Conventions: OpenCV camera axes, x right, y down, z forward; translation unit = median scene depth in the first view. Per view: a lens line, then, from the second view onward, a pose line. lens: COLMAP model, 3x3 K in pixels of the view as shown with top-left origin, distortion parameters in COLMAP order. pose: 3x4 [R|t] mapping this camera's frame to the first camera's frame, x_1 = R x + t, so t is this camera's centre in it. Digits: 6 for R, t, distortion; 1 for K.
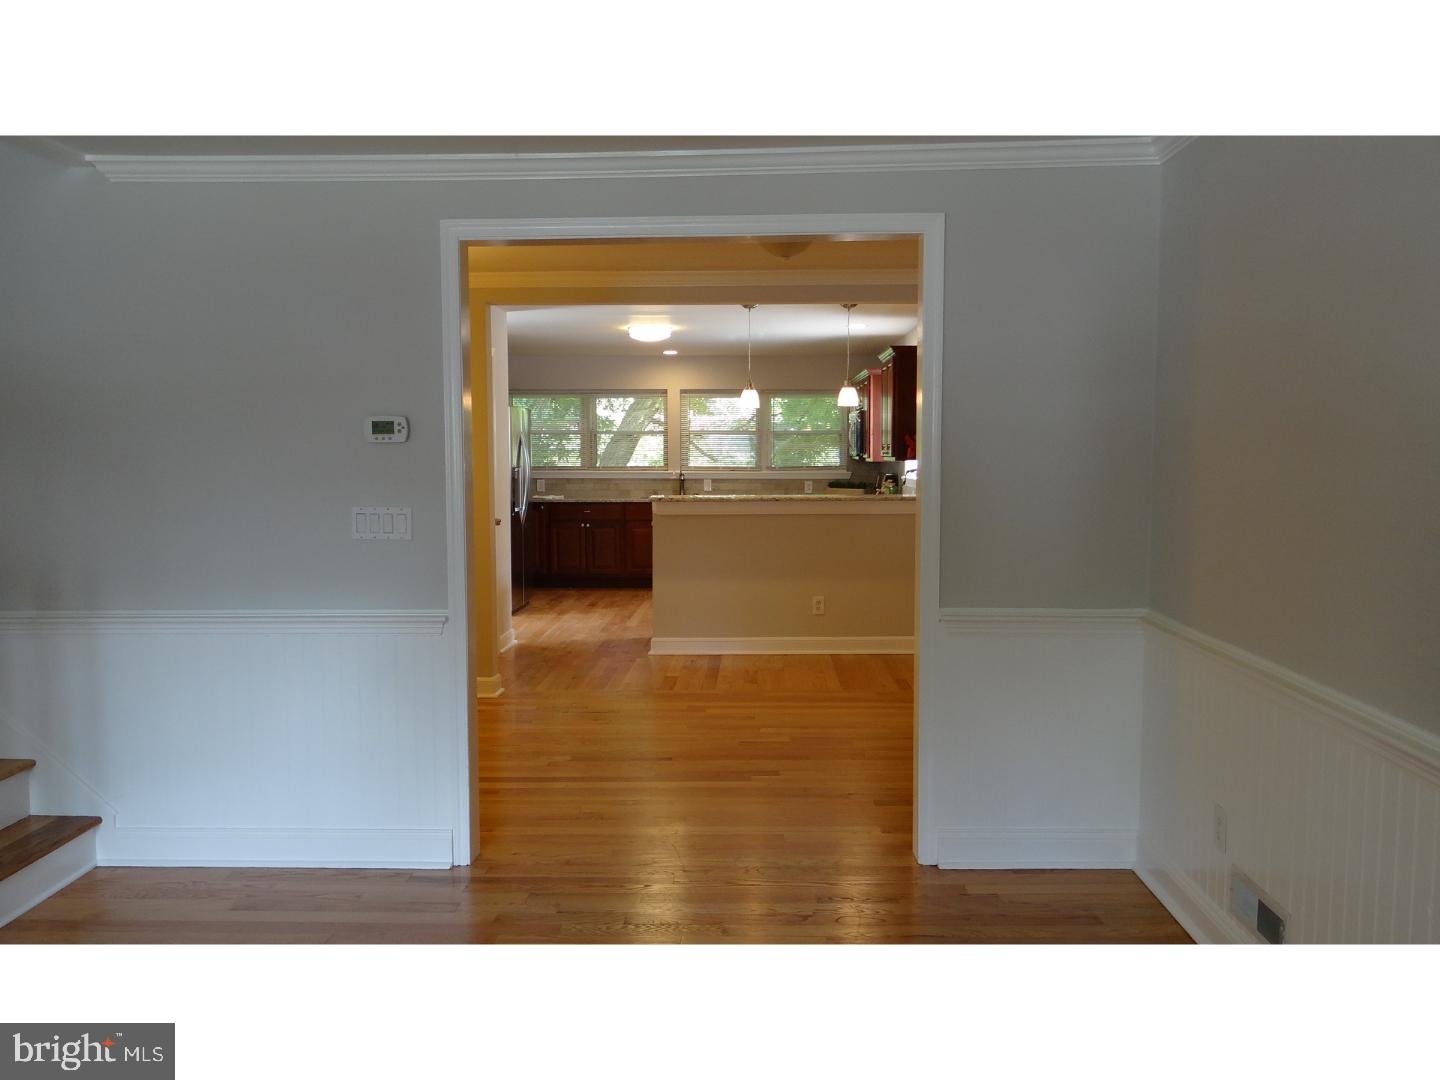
lens RADIAL K [[1144.6, 0, 720.7], [0, 1144.6, 539.2], [0, 0, 1]] dist [-0.001385, -0.000895]
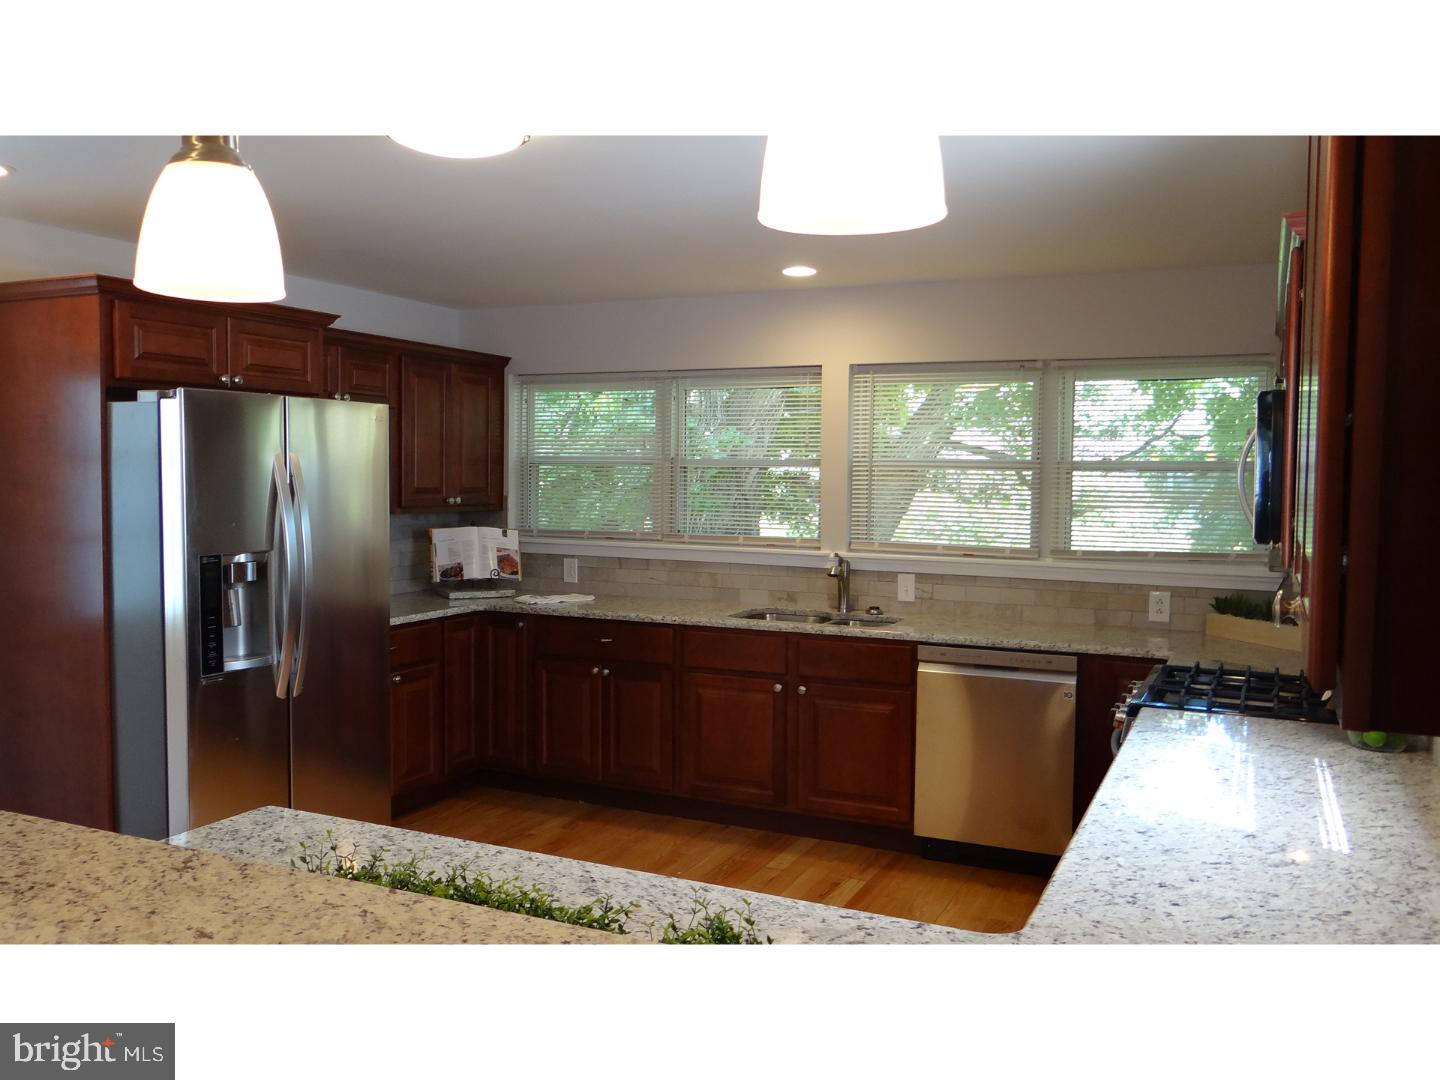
lens RADIAL K [[1144.6, 0, 718.5], [0, 1144.6, 541.2], [0, 0, 1]] dist [-0.001385, -0.000895]
pose [[0.914437, 0.036308, -0.403095, 0.095369], [-0.046177, 0.998824, -0.014789, -0.055036], [0.402084, 0.032137, 0.915038, 0.582271]]
